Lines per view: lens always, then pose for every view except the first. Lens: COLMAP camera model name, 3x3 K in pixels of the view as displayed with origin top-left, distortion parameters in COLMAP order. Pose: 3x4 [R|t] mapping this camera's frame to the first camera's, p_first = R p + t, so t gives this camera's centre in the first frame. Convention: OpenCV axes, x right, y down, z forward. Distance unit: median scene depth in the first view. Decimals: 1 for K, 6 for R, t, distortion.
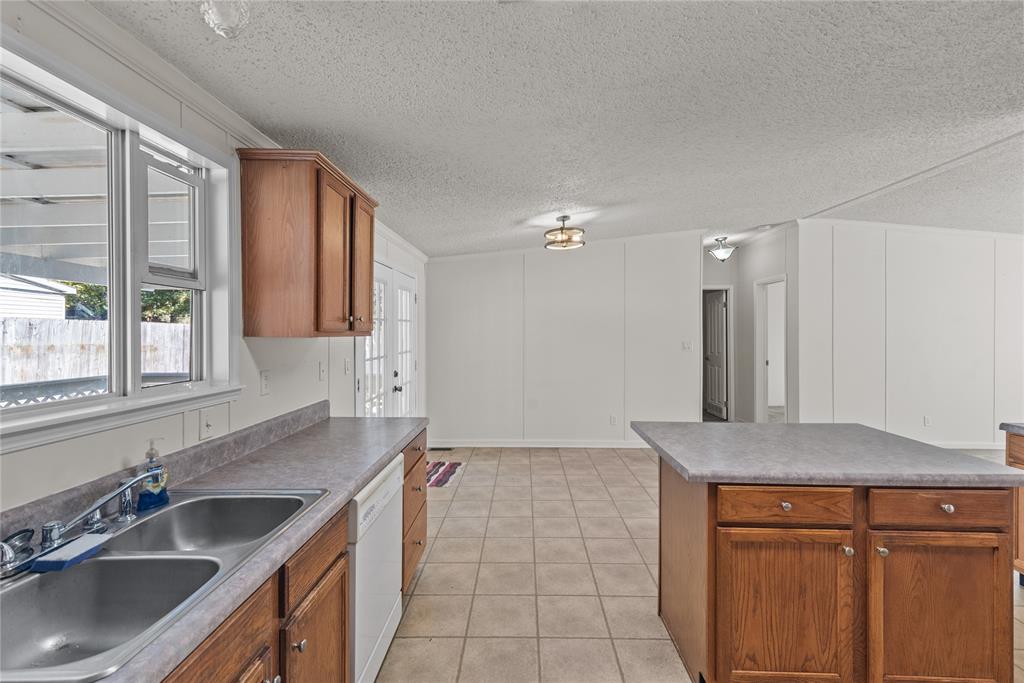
lens RADIAL K [[467.4, 0, 513.1], [0, 467.4, 325.5], [0, 0, 1]] dist [0.019068, -0.000526]
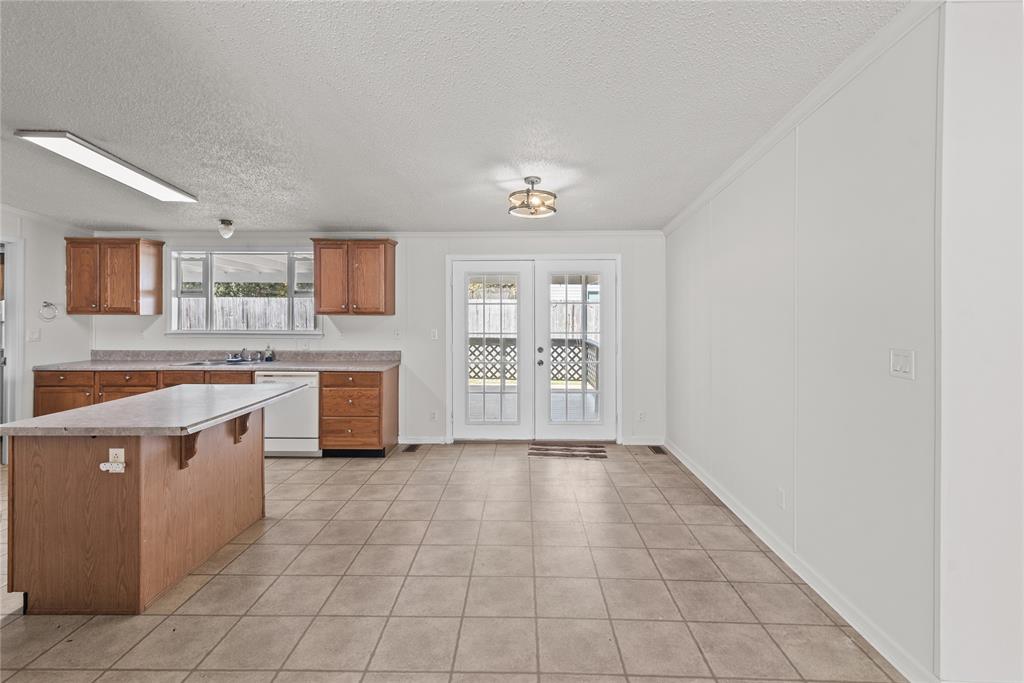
lens RADIAL K [[476.0, 0, 509.4], [0, 476.0, 315.7], [0, 0, 1]] dist [0.017009, -0.000213]
pose [[0.003085, 0.013060, -0.999910, 1.670166], [0.008977, 0.999874, 0.013088, 0.007119], [0.999955, -0.009017, 0.002967, 1.678911]]
